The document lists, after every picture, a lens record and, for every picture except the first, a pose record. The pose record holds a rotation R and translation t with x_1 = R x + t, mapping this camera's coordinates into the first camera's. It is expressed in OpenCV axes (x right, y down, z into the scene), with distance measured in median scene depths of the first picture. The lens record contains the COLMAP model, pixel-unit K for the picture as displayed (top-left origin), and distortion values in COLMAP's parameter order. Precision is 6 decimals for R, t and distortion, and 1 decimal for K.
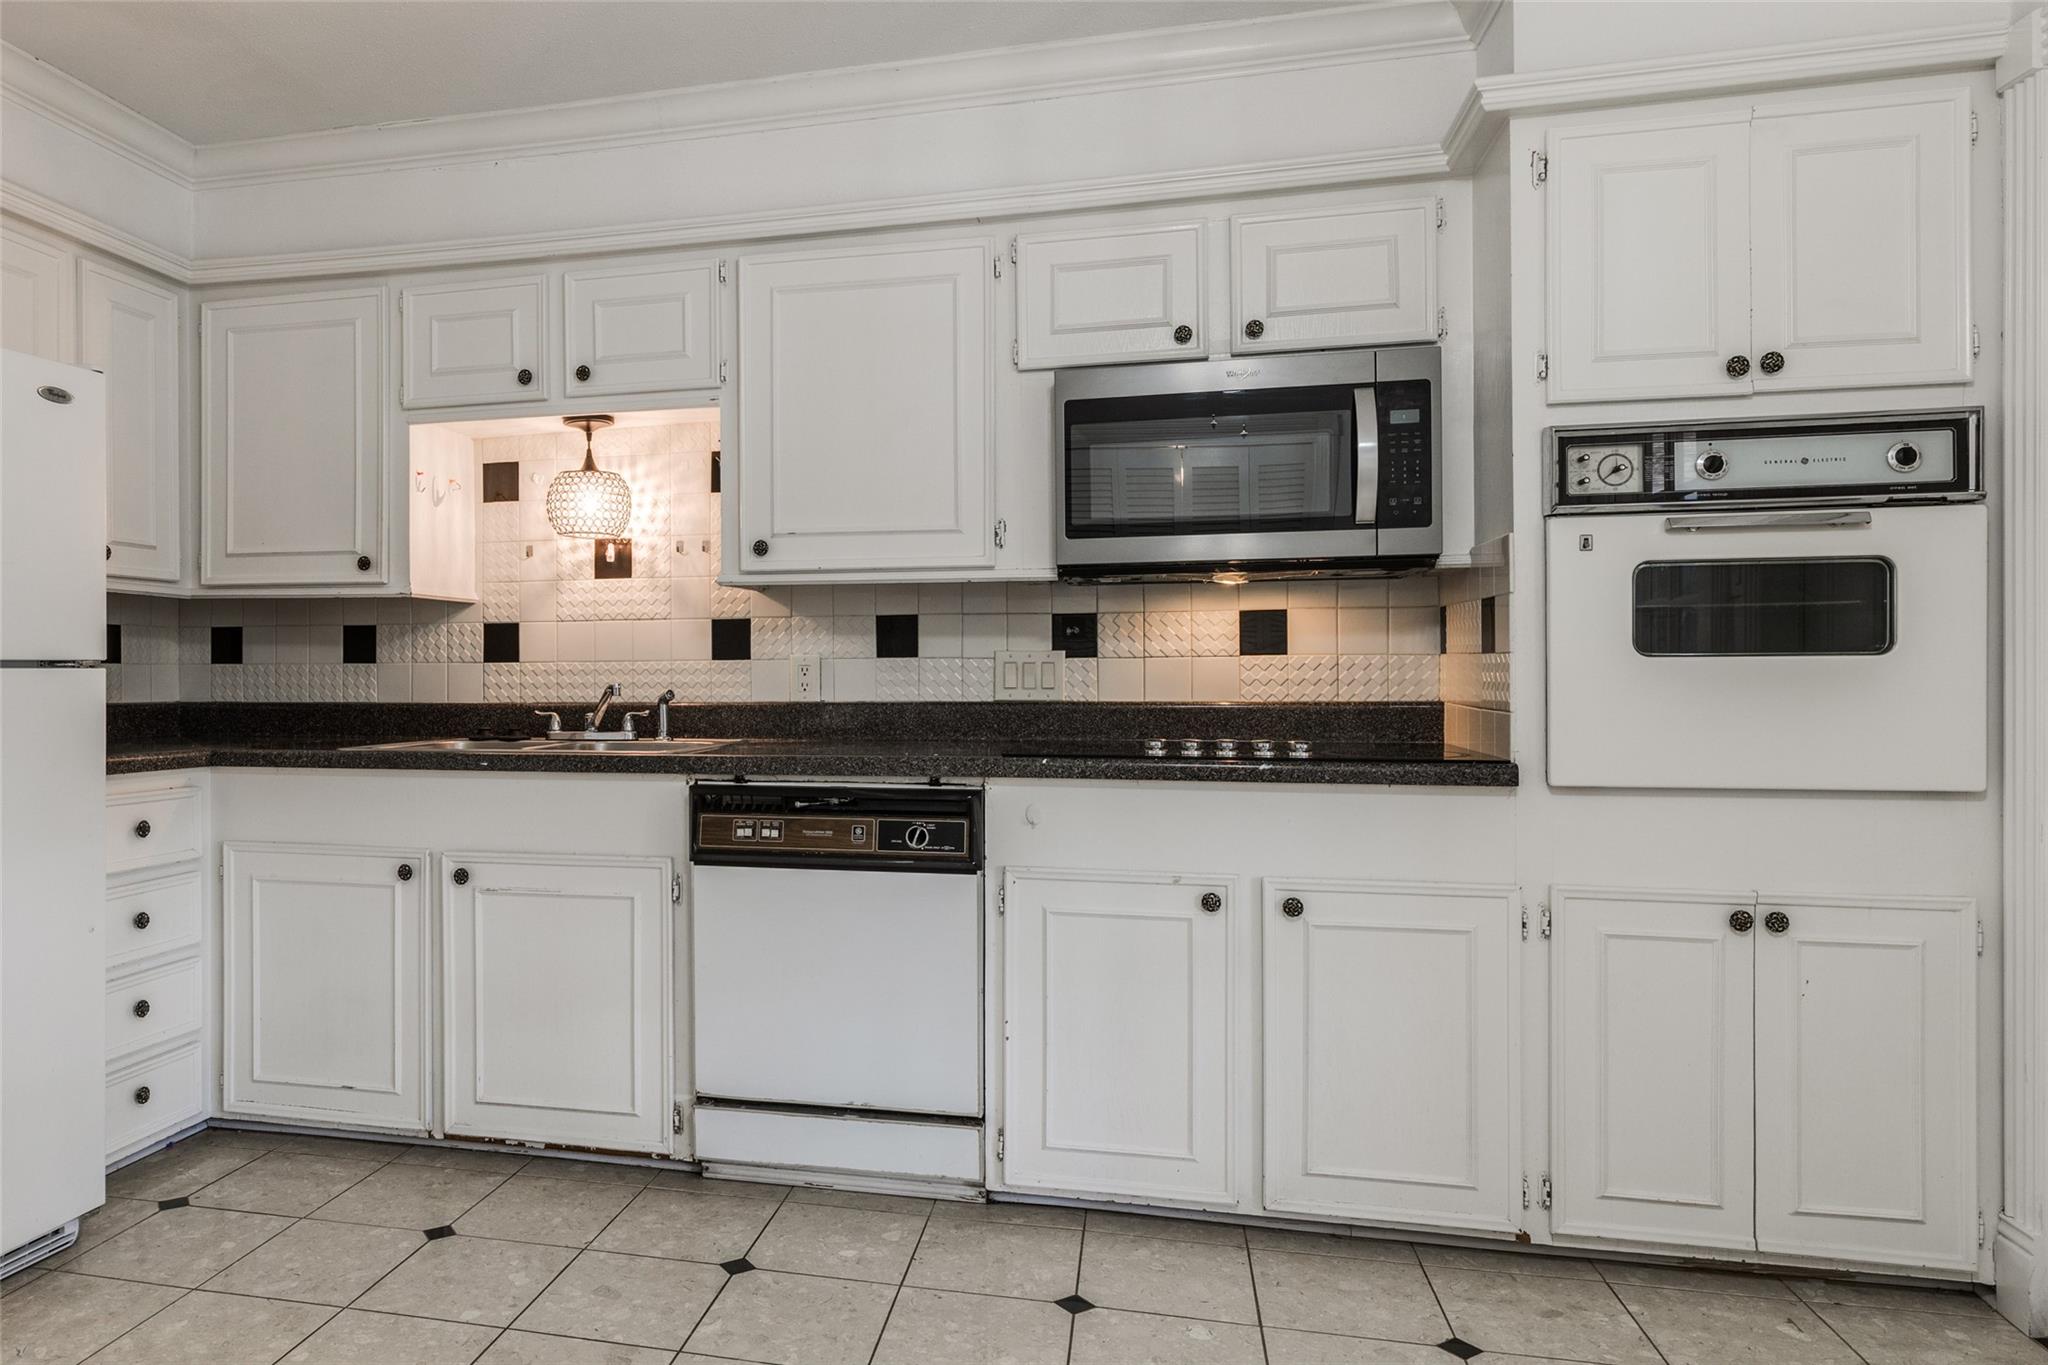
lens RADIAL K [[1415.4, 0, 1024.4], [0, 1415.4, 676.1], [0, 0, 1]] dist [-0.002111, 0.001884]
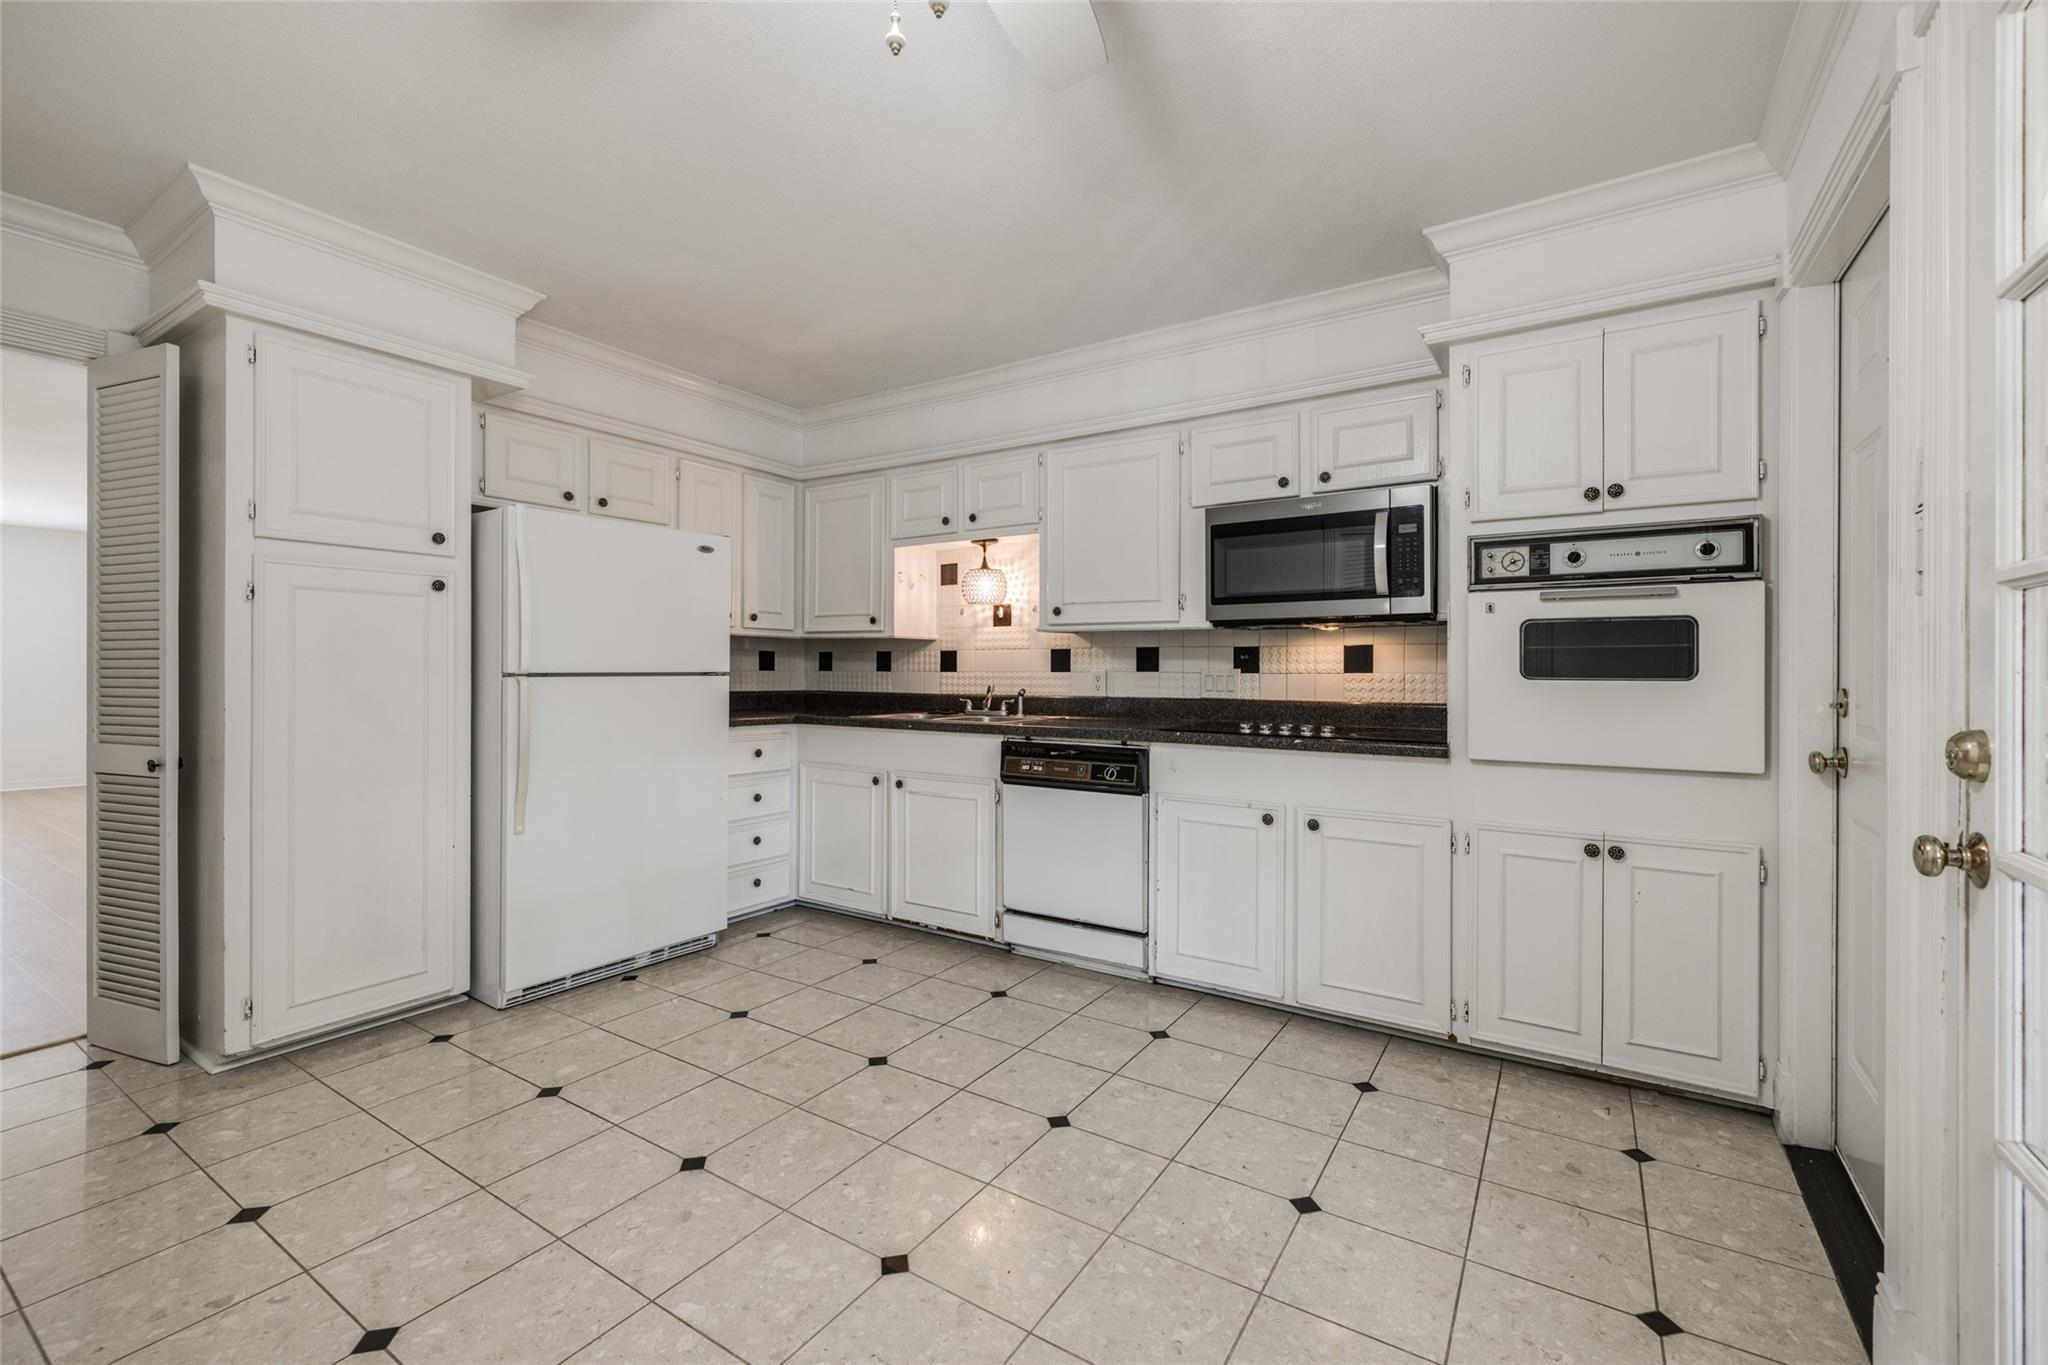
lens RADIAL K [[868.2, 0, 1021.5], [0, 868.2, 678.4], [0, 0, 1]] dist [-0.000844, 0.000517]
pose [[0.945896, 0.011069, -0.324281, 0.161136], [-0.011169, 0.999936, 0.001551, -0.007584], [0.324277, 0.002155, 0.945960, -0.076707]]
